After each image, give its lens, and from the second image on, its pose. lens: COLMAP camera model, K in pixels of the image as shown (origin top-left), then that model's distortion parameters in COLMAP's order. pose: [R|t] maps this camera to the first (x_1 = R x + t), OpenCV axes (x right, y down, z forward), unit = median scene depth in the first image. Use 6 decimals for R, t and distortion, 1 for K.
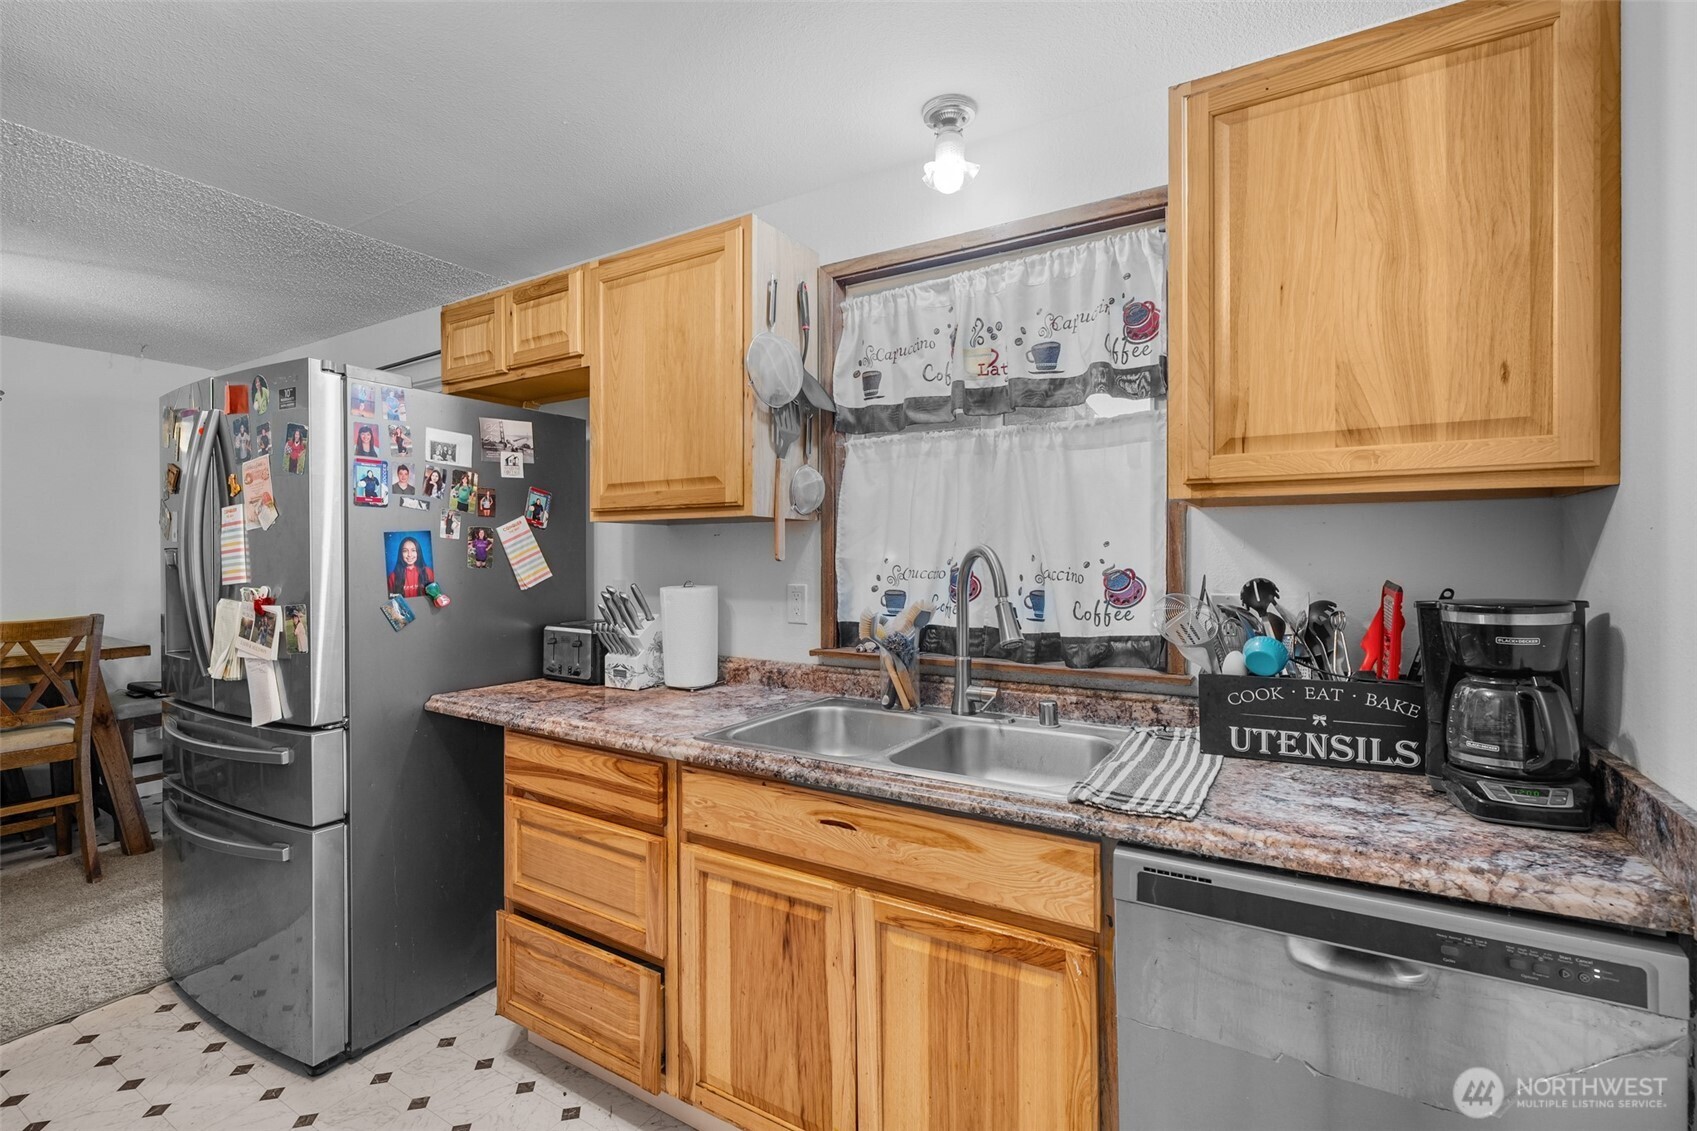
lens RADIAL K [[769.5, 0, 851.7], [0, 769.5, 557.0], [0, 0, 1]] dist [-0.003515, 0.001004]
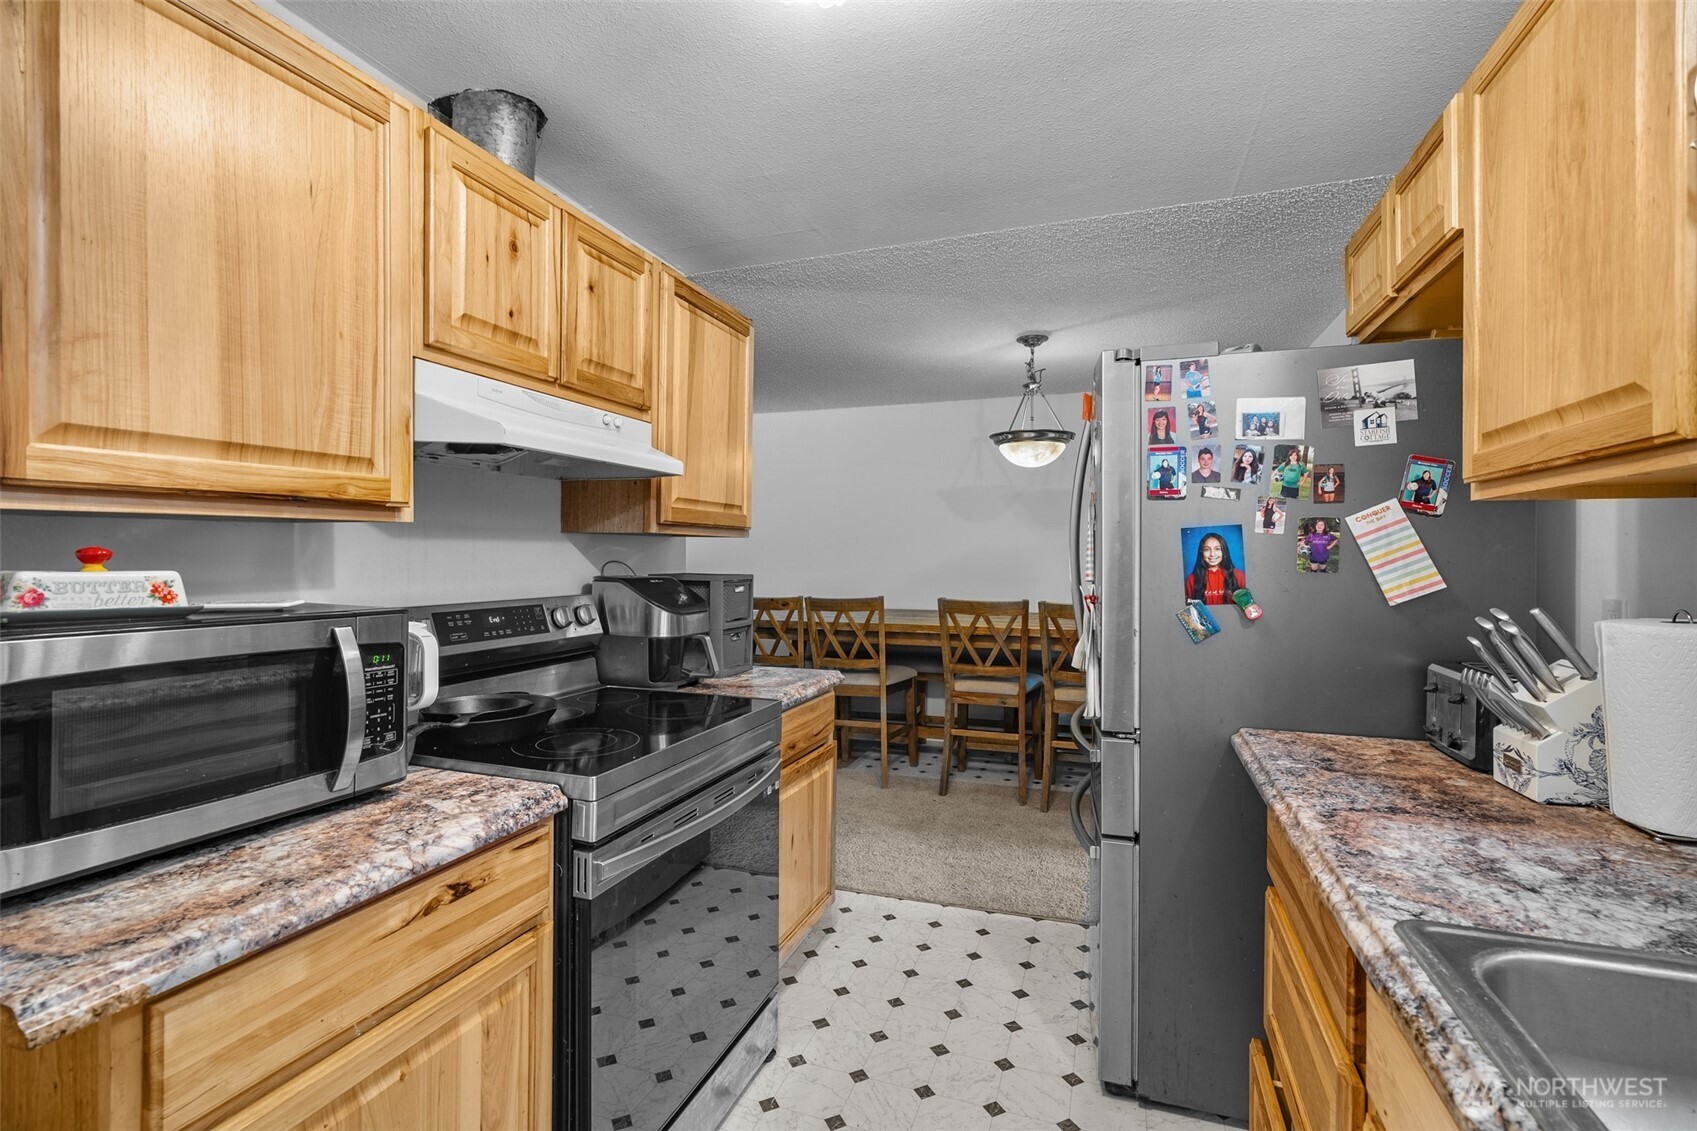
lens RADIAL K [[769.5, 0, 851.7], [0, 769.5, 557.0], [0, 0, 1]] dist [-0.003515, 0.001004]
pose [[0.211107, 0.005193, -0.977449, 0.159247], [-0.007845, 0.999963, 0.003618, 0.000304], [0.977431, 0.006904, 0.211140, 0.427993]]
